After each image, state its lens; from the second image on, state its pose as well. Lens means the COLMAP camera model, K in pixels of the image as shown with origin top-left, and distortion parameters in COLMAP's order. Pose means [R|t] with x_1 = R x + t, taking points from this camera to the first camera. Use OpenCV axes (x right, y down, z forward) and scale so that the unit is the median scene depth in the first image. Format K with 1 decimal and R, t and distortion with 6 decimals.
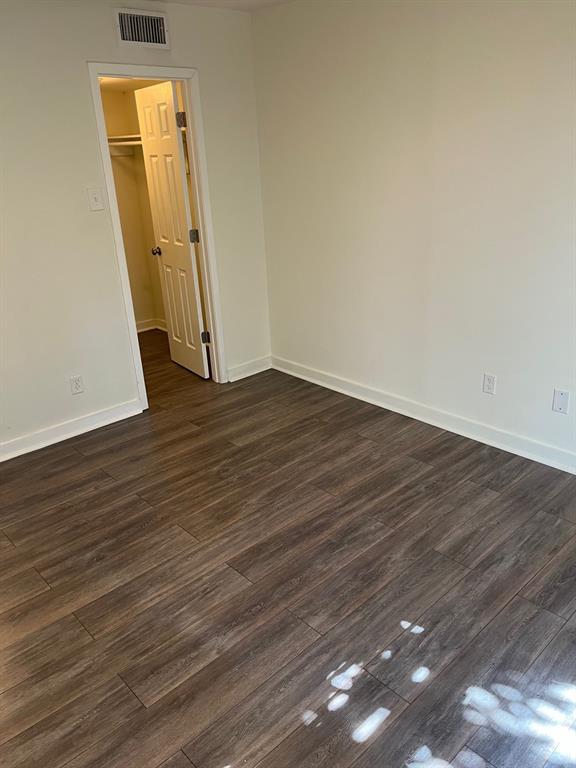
lens RADIAL K [[586.1, 0, 288.8], [0, 586.1, 383.1], [0, 0, 1]] dist [0.049394, -0.045915]
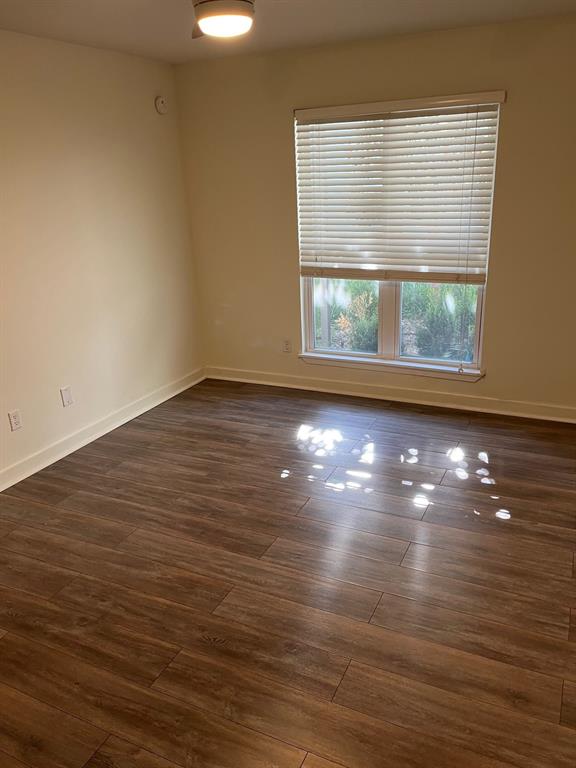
lens RADIAL K [[586.1, 0, 287.7], [0, 586.1, 384.4], [0, 0, 1]] dist [0.049394, -0.045915]
pose [[-0.346933, -0.260462, 0.900998, -0.898049], [0.406720, 0.823854, 0.394770, -0.319826], [-0.845113, 0.503413, -0.179887, 0.883451]]
